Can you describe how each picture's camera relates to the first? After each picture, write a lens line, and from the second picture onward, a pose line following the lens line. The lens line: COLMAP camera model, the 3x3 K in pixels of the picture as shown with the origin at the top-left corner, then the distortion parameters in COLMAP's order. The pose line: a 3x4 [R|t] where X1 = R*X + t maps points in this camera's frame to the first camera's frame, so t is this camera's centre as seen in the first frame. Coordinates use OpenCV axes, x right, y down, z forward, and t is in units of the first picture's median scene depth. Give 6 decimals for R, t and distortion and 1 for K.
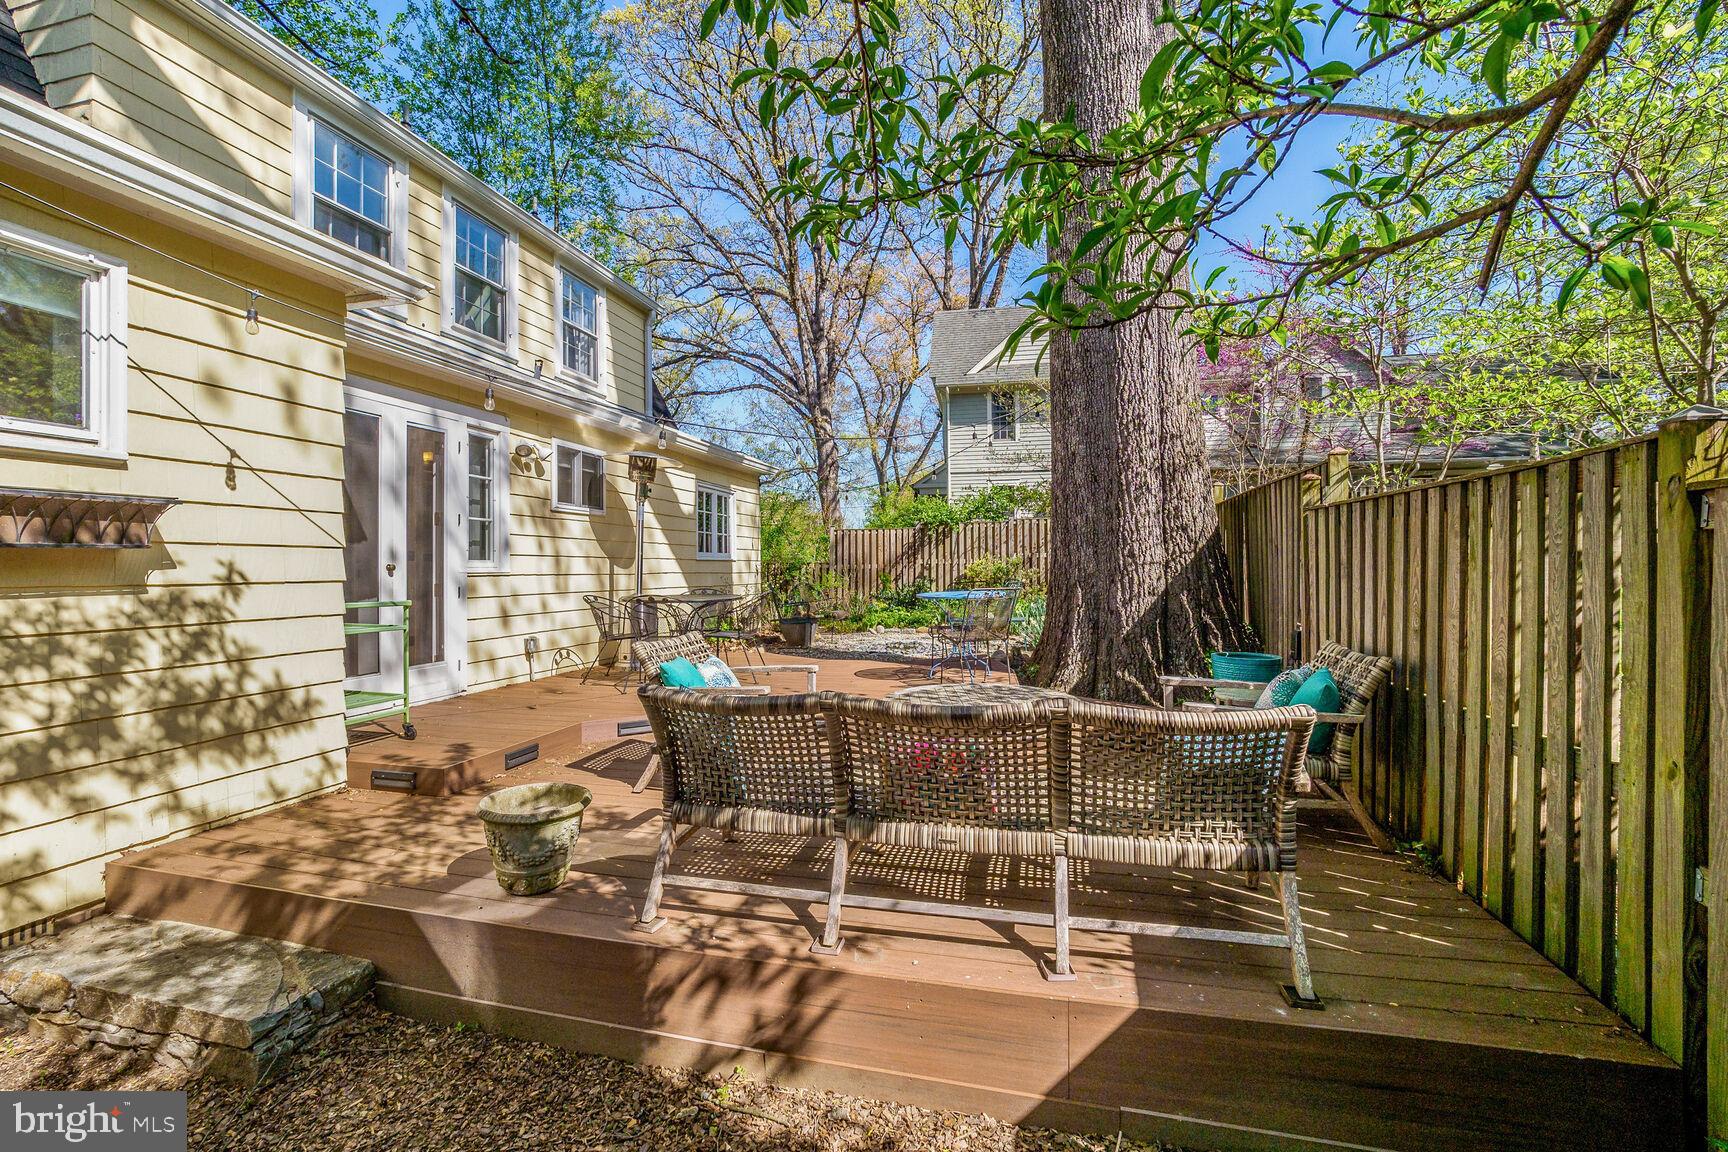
lens RADIAL K [[741.7, 0, 871.7], [0, 741.7, 575.9], [0, 0, 1]] dist [0.016500, -0.008189]
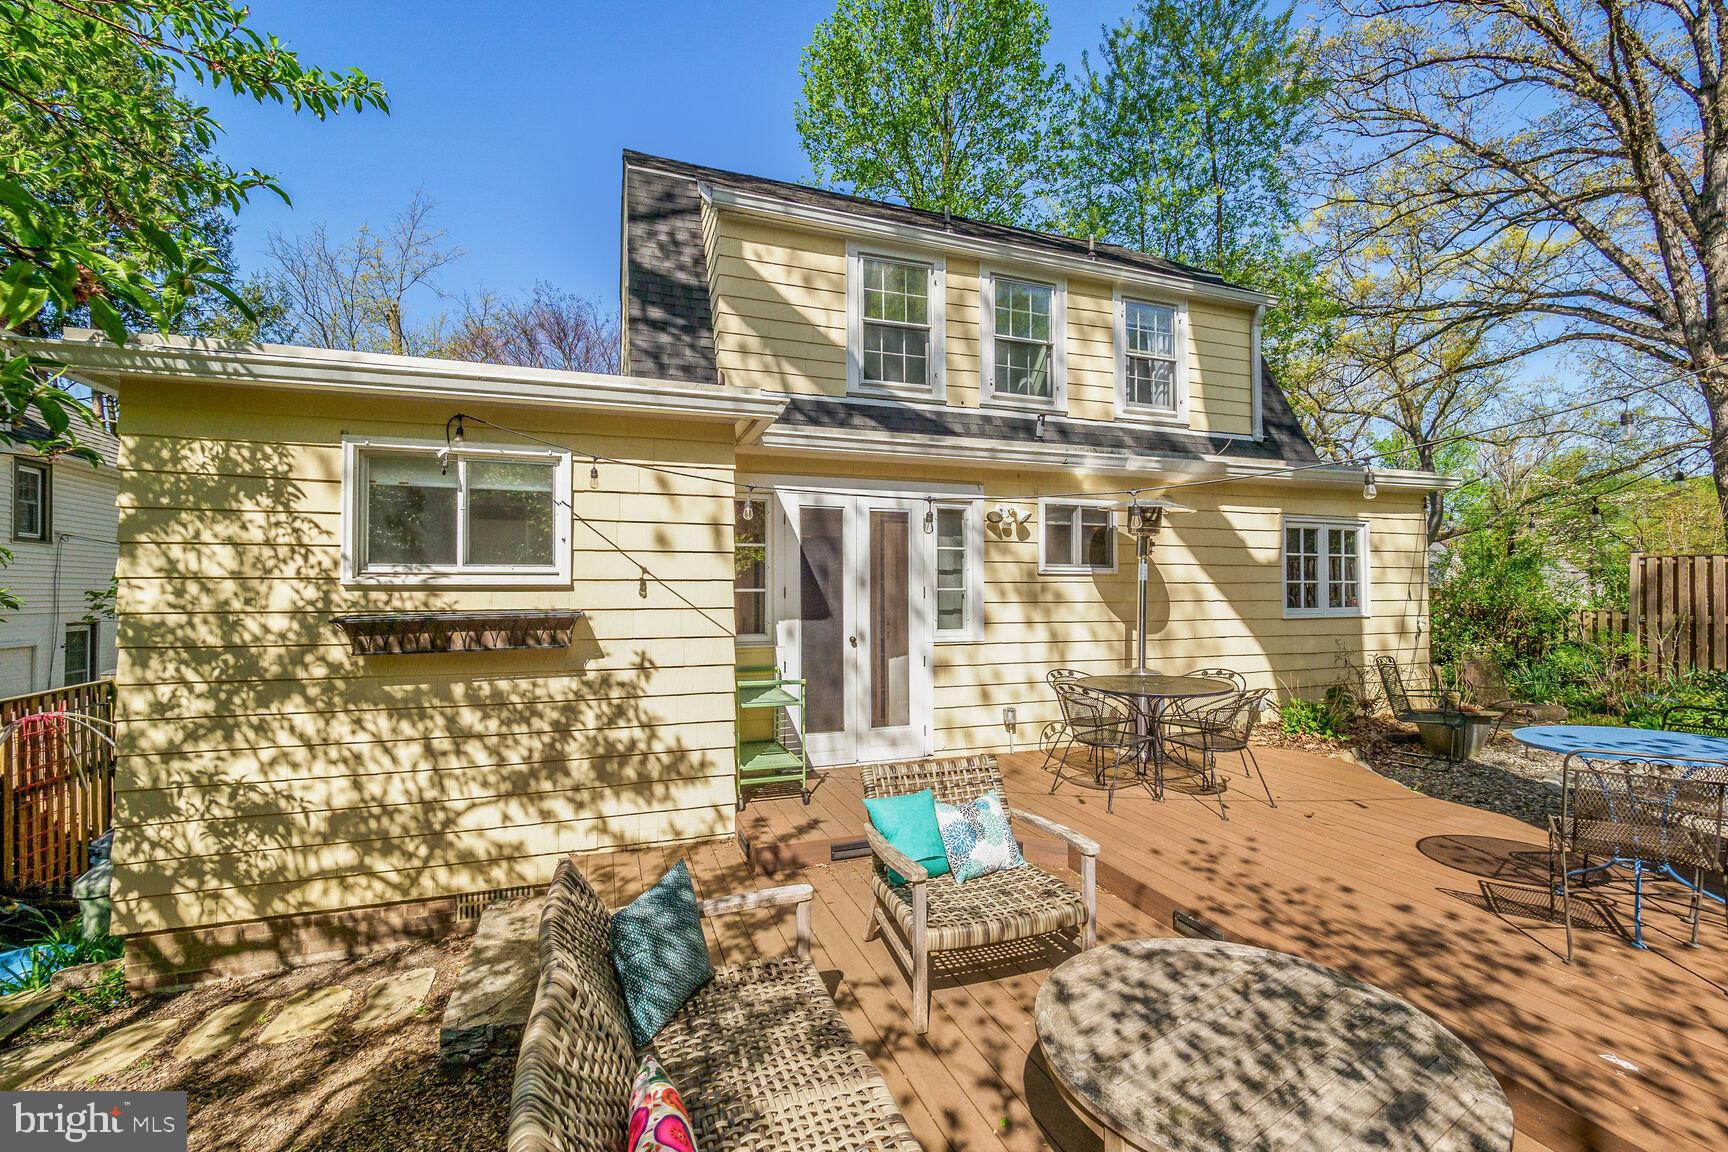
lens RADIAL K [[743.6, 0, 858.3], [0, 743.6, 594.1], [0, 0, 1]] dist [-0.000063, -0.000067]
pose [[0.553571, 0.006780, -0.832775, 0.434190], [-0.007583, 0.999966, 0.003101, -0.123128], [0.832768, 0.004598, 0.553604, 0.561057]]
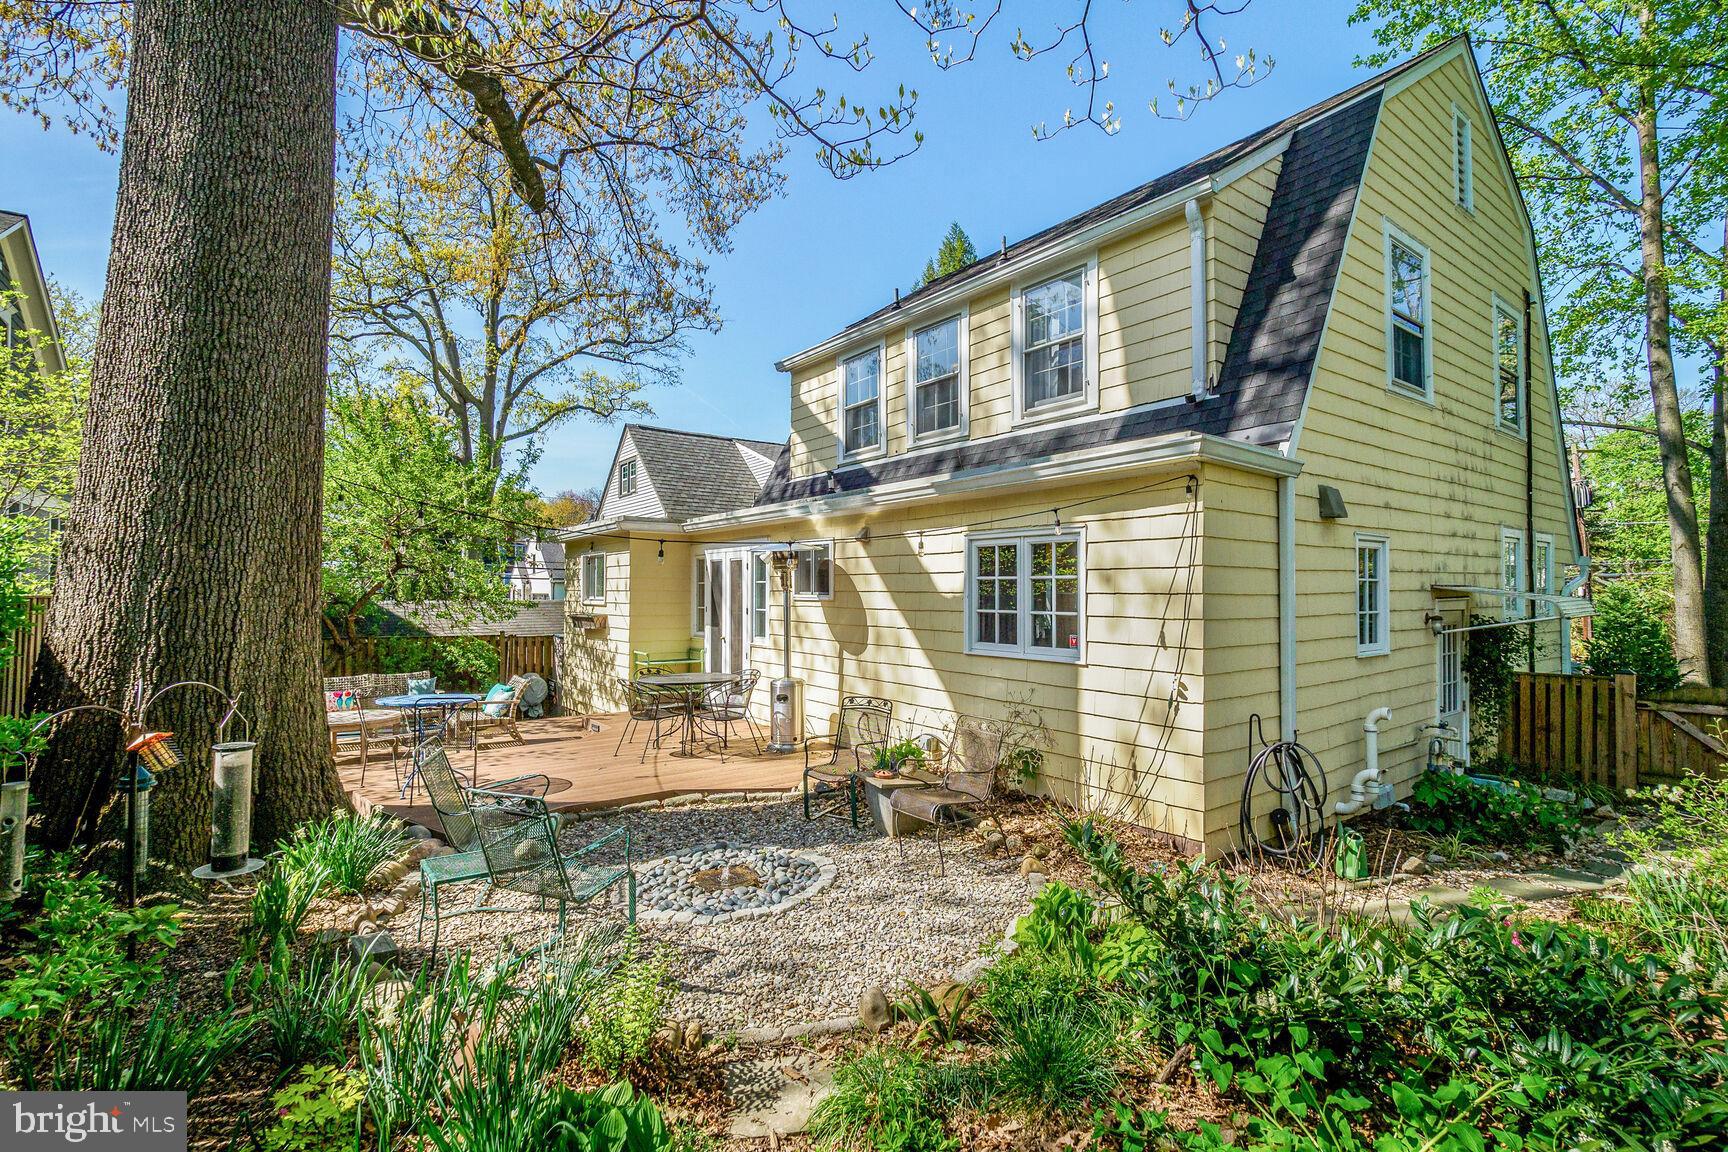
lens RADIAL K [[776.9, 0, 864.0], [0, 776.9, 576.0], [0, 0, 1]] dist [0.000199, 0.000000]
pose [[-0.634775, -0.010492, -0.772626, 0.944480], [-0.005218, 0.999943, -0.009292, -0.223501], [0.772679, -0.001866, -0.634794, 3.673094]]
